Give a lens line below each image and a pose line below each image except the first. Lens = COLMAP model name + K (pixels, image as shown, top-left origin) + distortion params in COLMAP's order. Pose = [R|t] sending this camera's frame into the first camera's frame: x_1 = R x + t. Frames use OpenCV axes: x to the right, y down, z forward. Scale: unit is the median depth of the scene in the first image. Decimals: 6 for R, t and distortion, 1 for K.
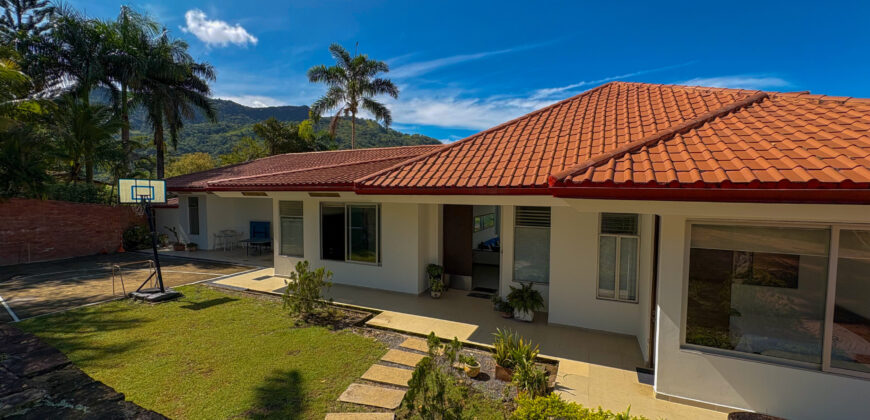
lens RADIAL K [[347.5, 0, 434.5], [0, 347.5, 211.8], [0, 0, 1]] dist [0.002326, 0.000585]
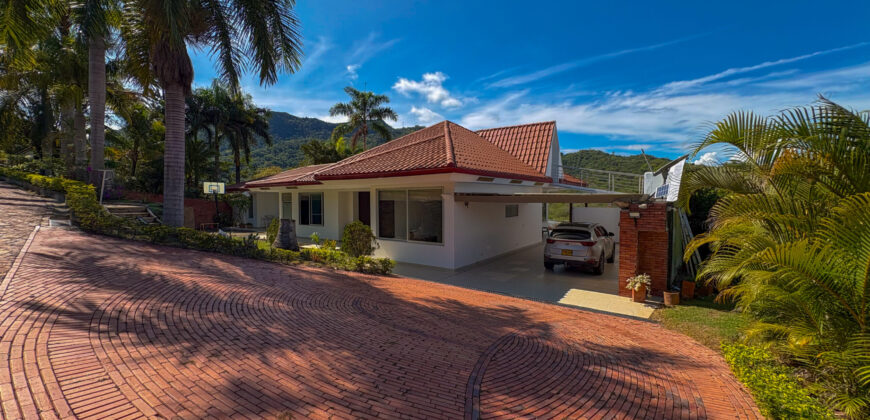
lens RADIAL K [[347.5, 0, 431.2], [0, 347.5, 211.8], [0, 0, 1]] dist [0.002326, 0.000585]
pose [[0.978663, -0.001846, -0.205464, 0.439108], [-0.002476, 0.999781, -0.020778, 0.064465], [0.205458, 0.020843, 0.978444, -0.386135]]
